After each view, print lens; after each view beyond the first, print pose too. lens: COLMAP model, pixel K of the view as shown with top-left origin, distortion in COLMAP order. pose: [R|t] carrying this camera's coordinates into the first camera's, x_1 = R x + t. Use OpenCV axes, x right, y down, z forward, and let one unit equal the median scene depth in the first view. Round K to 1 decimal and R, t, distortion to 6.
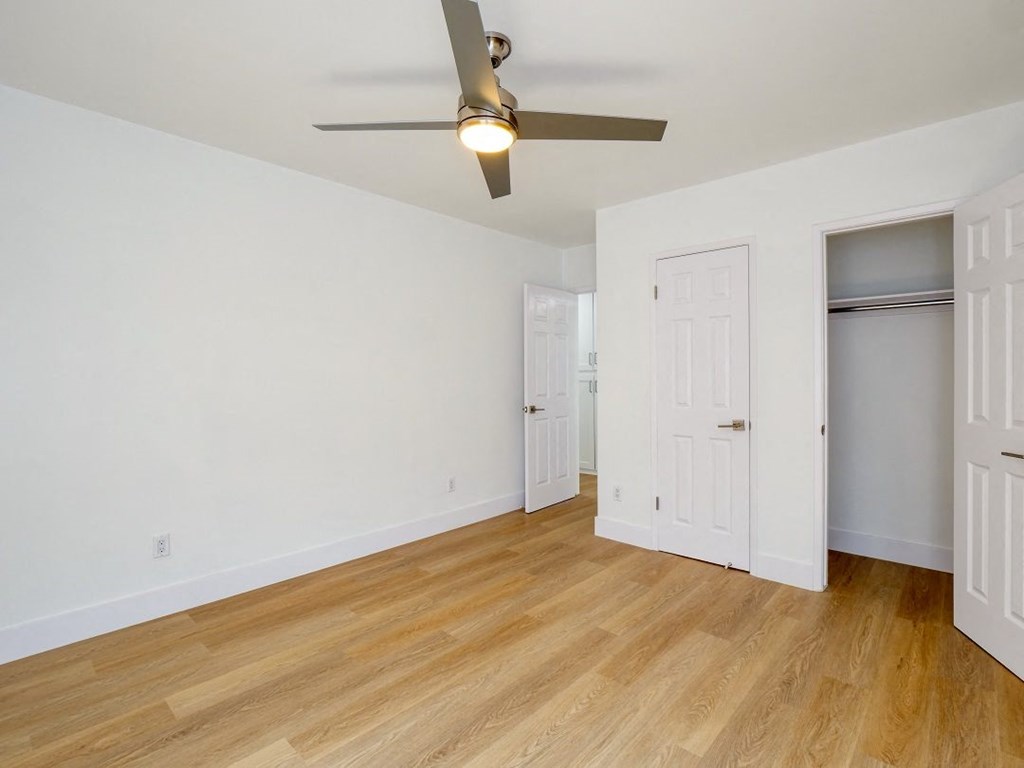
lens RADIAL K [[500.7, 0, 513.9], [0, 500.7, 381.8], [0, 0, 1]] dist [-0.007112, -0.000351]
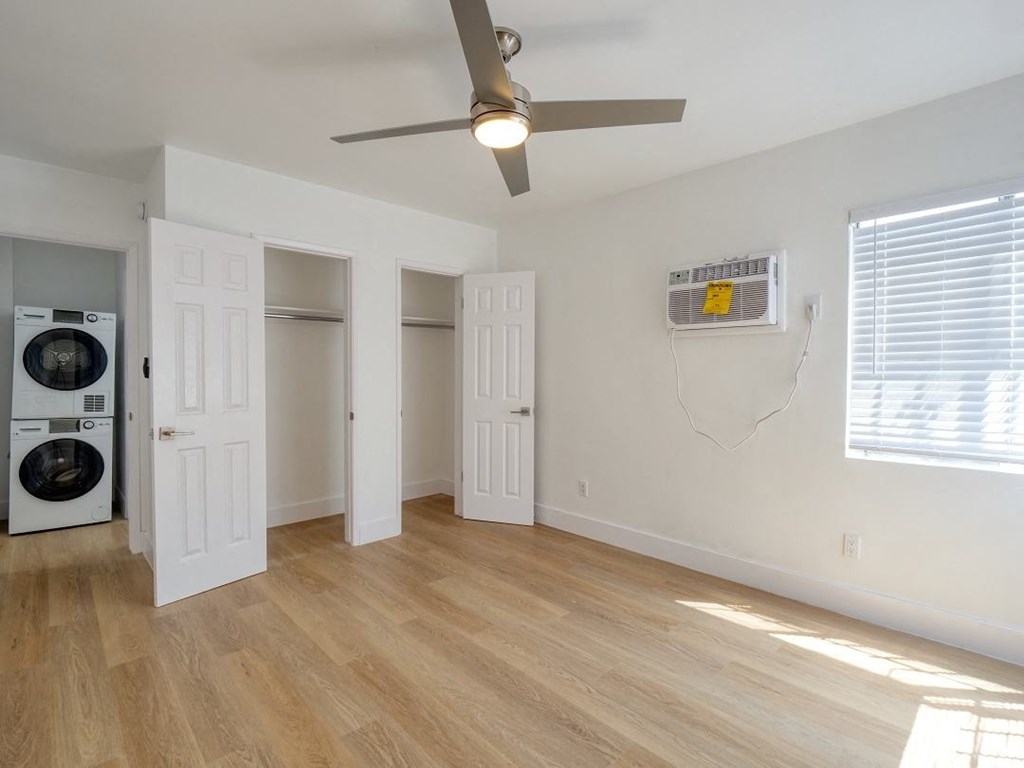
lens RADIAL K [[500.7, 0, 511.3], [0, 500.7, 380.3], [0, 0, 1]] dist [-0.007112, -0.000351]
pose [[0.069065, -0.012652, 0.997532, -0.827269], [0.009434, 0.999883, 0.012029, -0.005177], [-0.997568, 0.008580, 0.069177, 0.725404]]
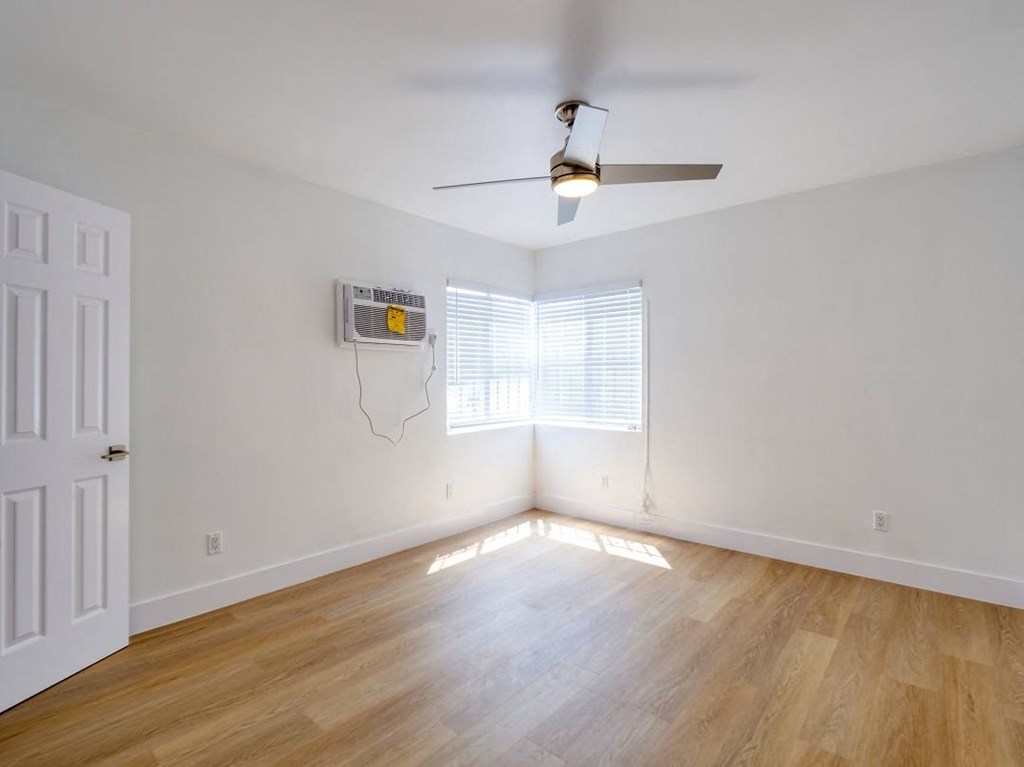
lens RADIAL K [[500.7, 0, 512.1], [0, 500.7, 377.4], [0, 0, 1]] dist [-0.007112, -0.000351]
pose [[-0.999724, 0.008109, -0.022065, 0.104213], [0.007929, 0.999935, 0.008212, -0.025866], [0.022130, 0.008034, -0.999723, 1.765309]]
